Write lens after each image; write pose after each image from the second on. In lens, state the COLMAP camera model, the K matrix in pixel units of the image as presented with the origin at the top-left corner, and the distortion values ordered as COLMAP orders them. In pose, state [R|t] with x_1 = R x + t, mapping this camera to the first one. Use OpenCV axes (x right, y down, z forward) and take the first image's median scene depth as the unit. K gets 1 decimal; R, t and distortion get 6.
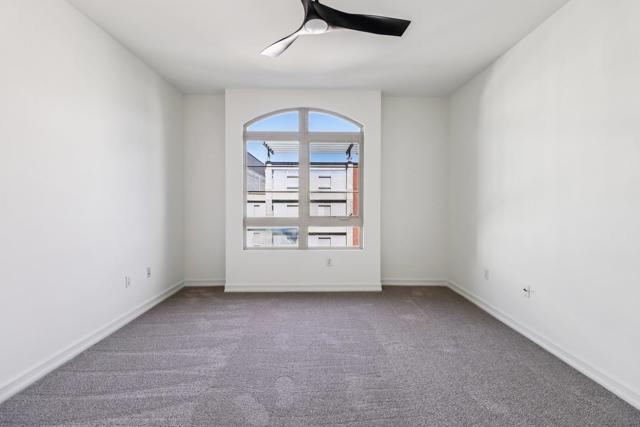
lens RADIAL K [[298.1, 0, 313.3], [0, 298.1, 202.5], [0, 0, 1]] dist [0.000628, -0.013476]
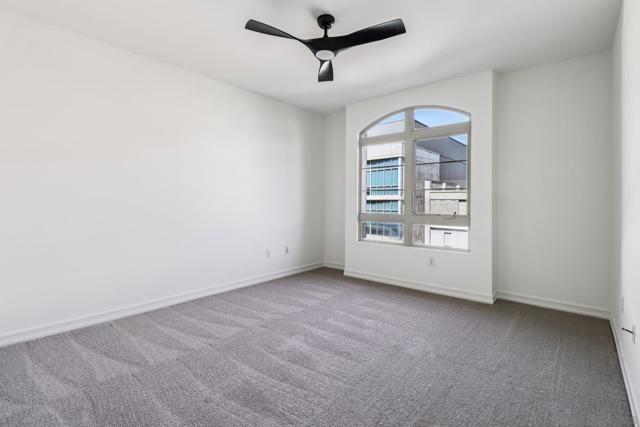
lens RADIAL K [[306.0, 0, 336.0], [0, 306.0, 197.4], [0, 0, 1]] dist [0.000320, -0.000059]
pose [[0.759573, -0.007413, -0.650380, 0.464801], [0.000188, 0.999938, -0.011178, 0.001935], [0.650422, 0.008368, 0.759527, 0.042664]]
